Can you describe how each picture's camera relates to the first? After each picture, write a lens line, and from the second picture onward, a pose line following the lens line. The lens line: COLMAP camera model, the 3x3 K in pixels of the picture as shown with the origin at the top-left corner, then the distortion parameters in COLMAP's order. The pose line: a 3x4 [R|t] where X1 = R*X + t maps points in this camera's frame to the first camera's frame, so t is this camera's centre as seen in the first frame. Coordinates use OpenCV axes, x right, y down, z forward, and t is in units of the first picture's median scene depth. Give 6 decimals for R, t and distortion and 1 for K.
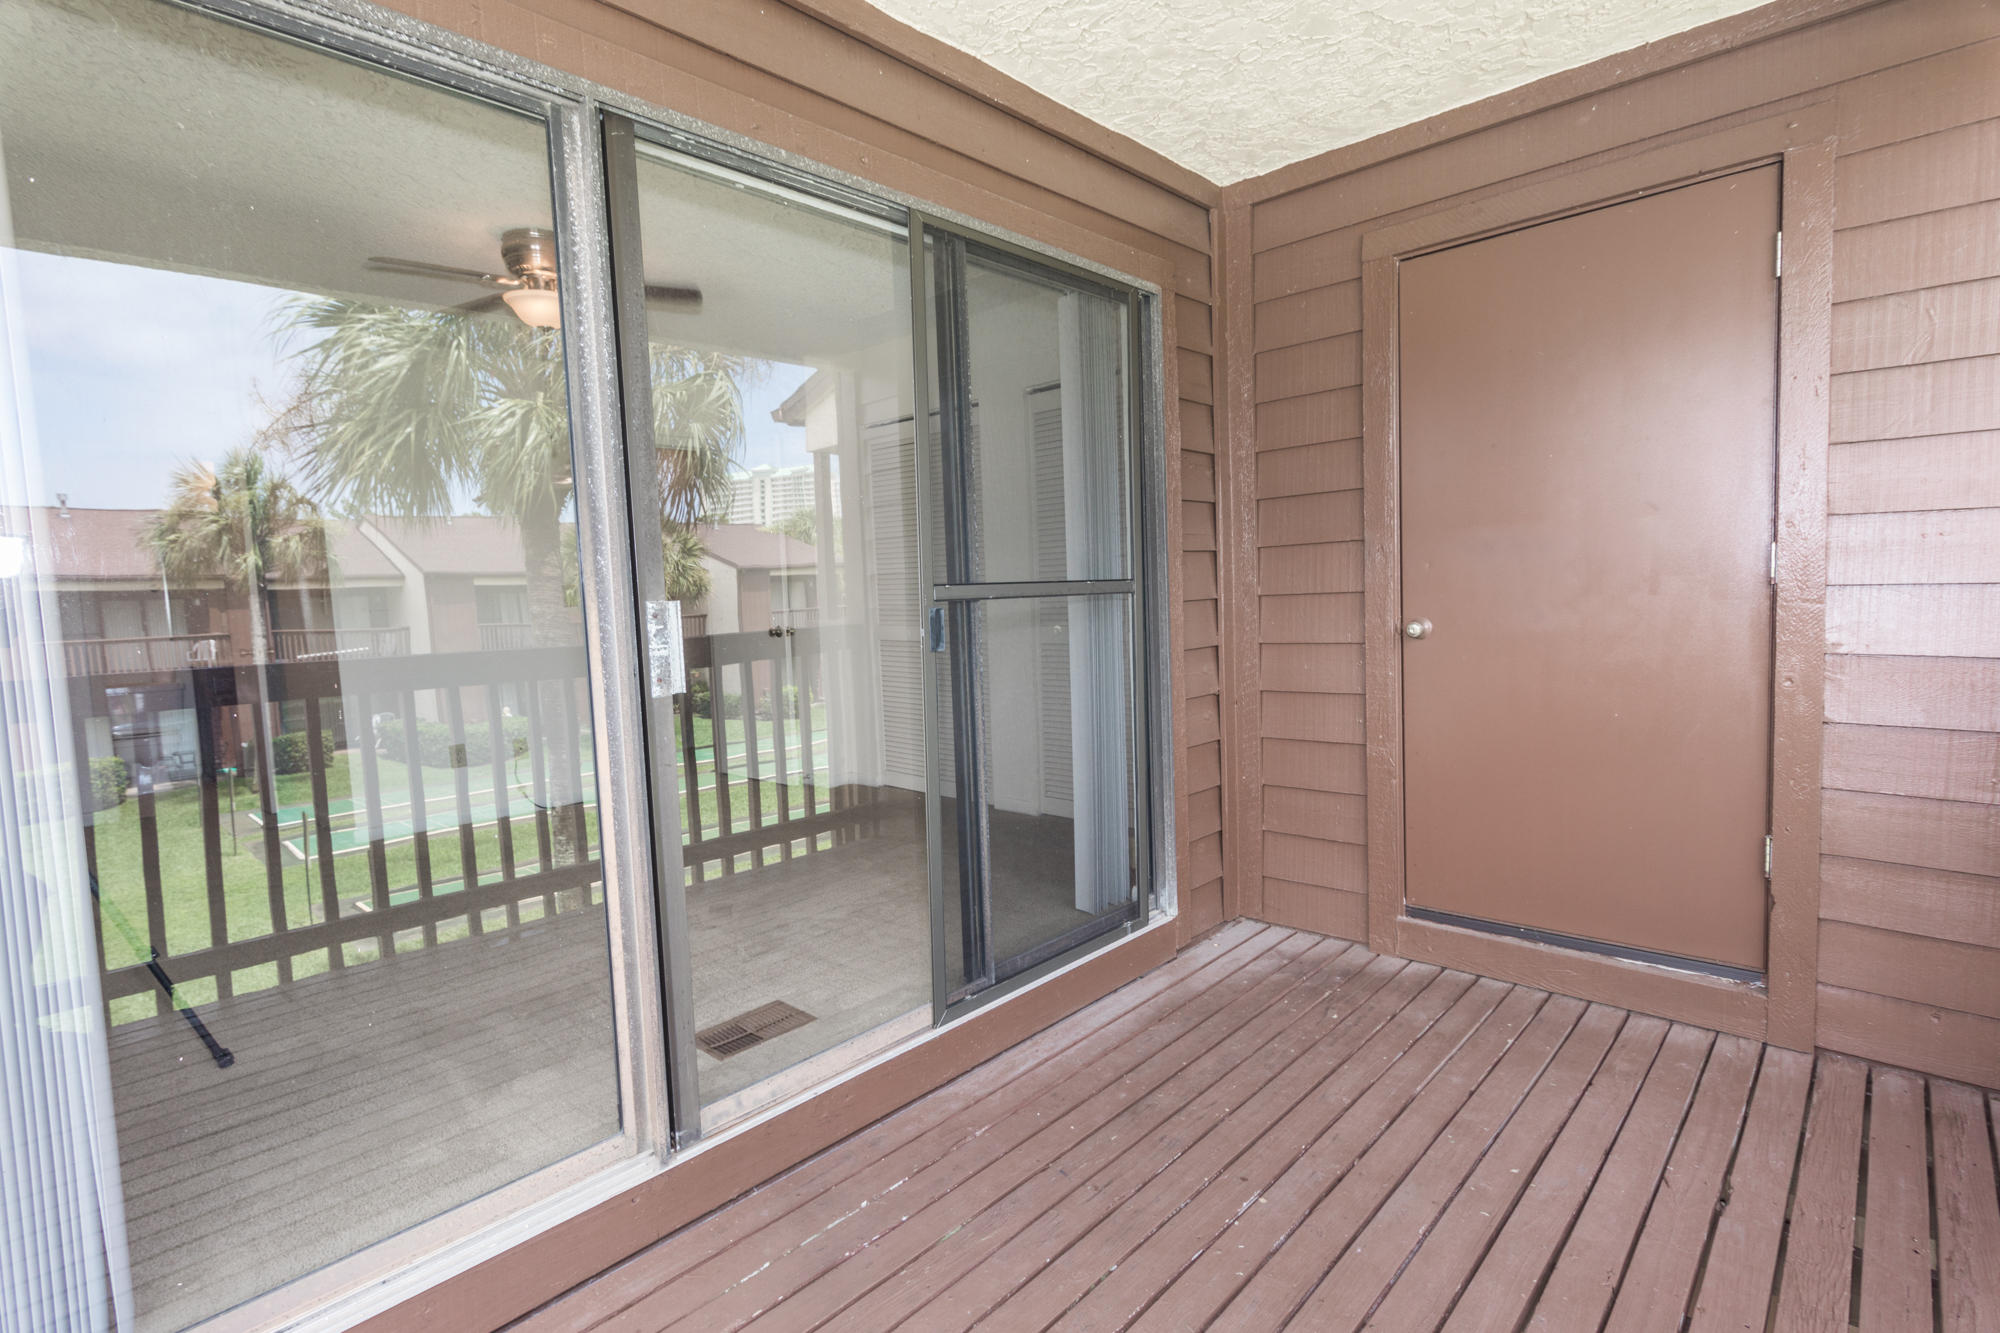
lens RADIAL K [[958.7, 0, 1002.4], [0, 958.7, 659.6], [0, 0, 1]] dist [0.003384, -0.000763]
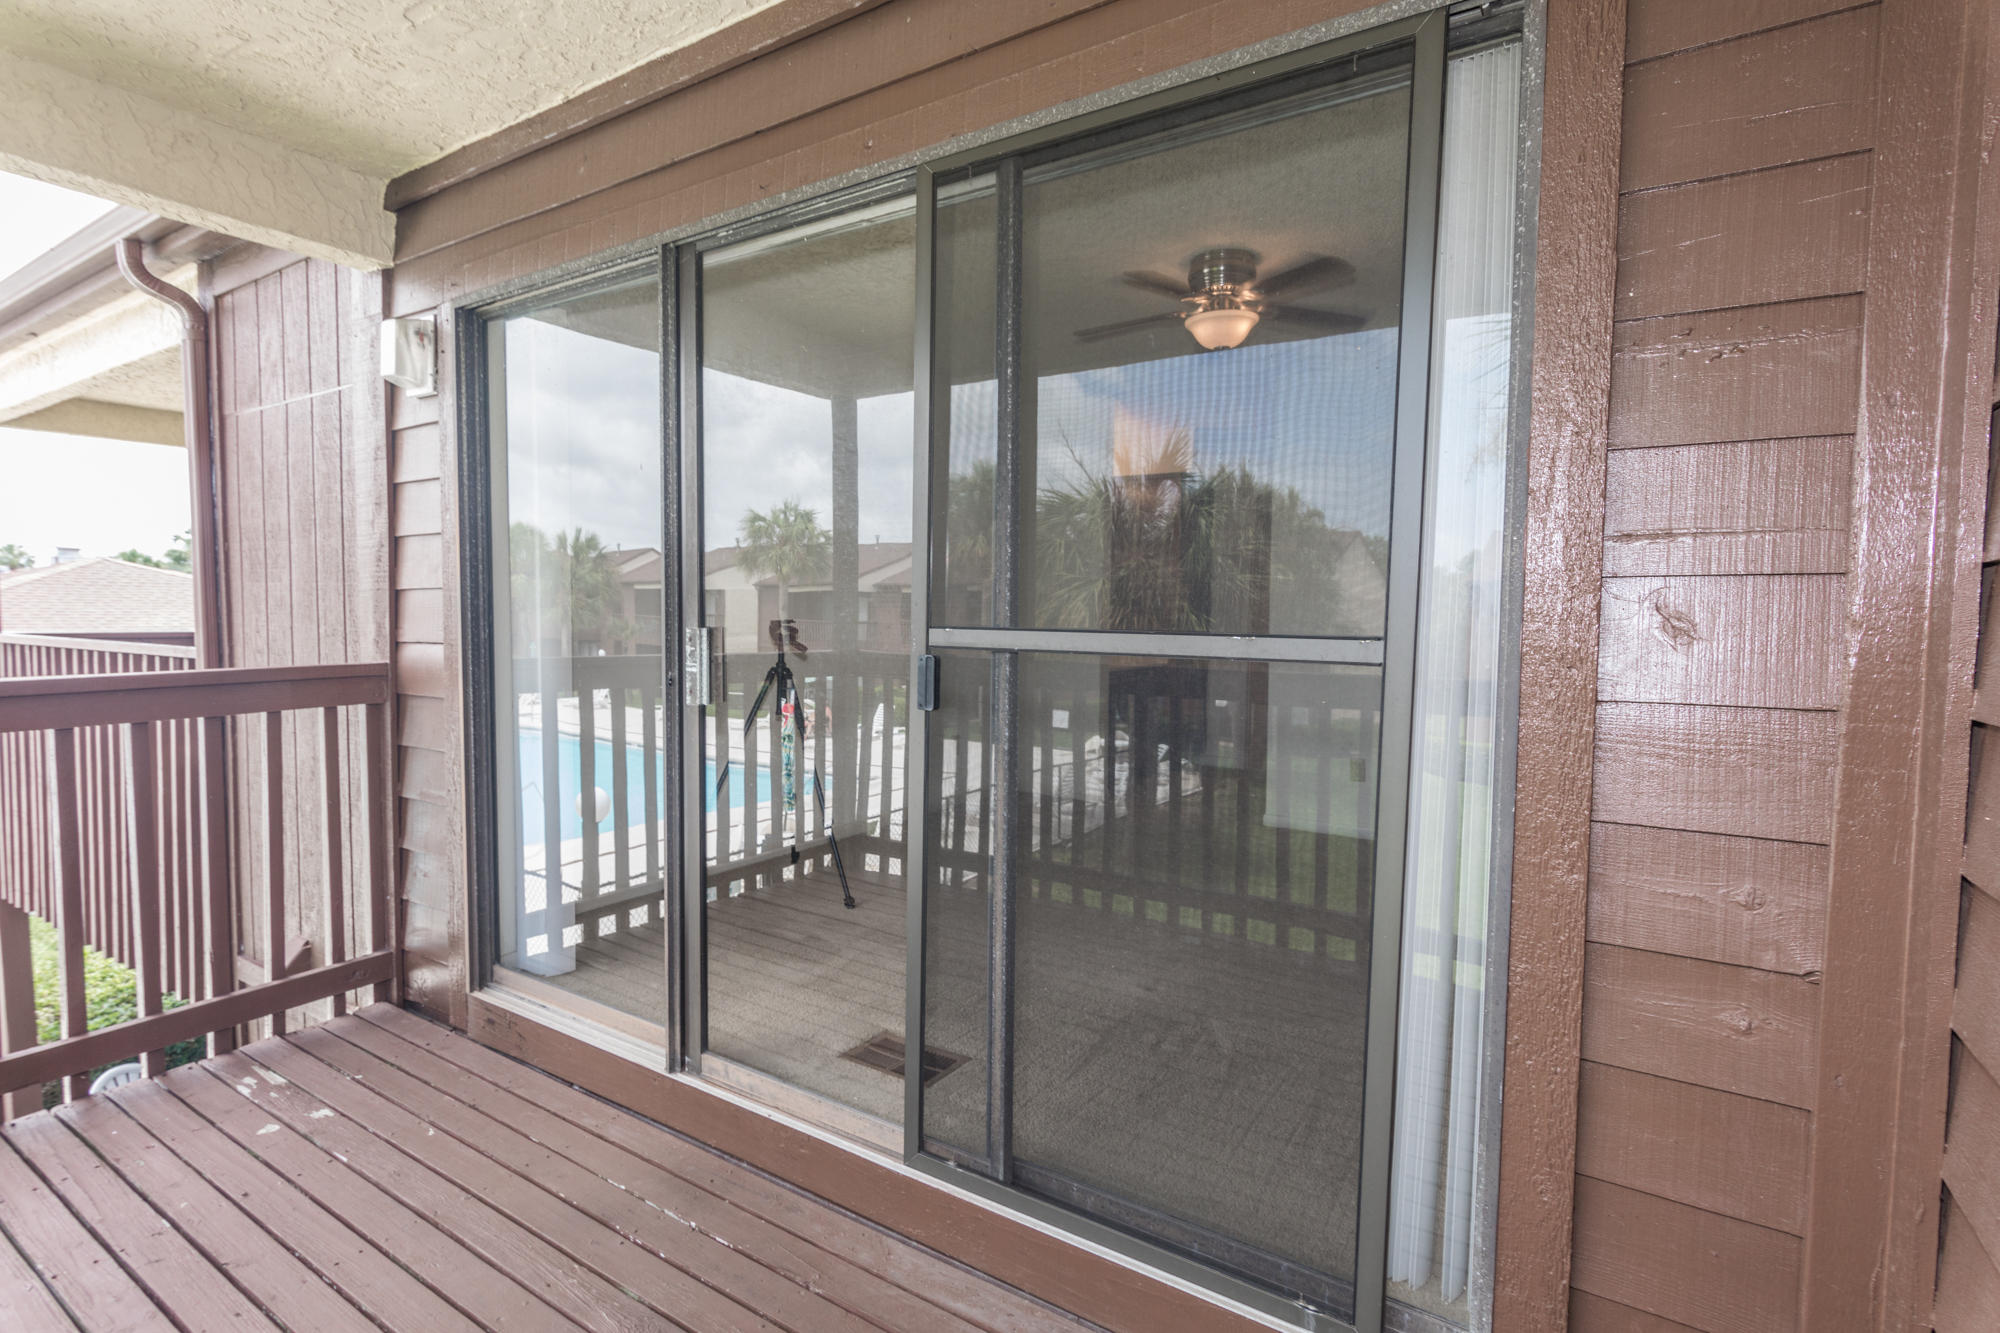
lens RADIAL K [[958.7, 0, 998.8], [0, 958.7, 663.8], [0, 0, 1]] dist [0.003384, -0.000763]
pose [[0.179469, 0.092521, -0.979403, 0.769054], [-0.089995, 0.992937, 0.077308, -0.121556], [0.979639, 0.074267, 0.186528, 0.965324]]
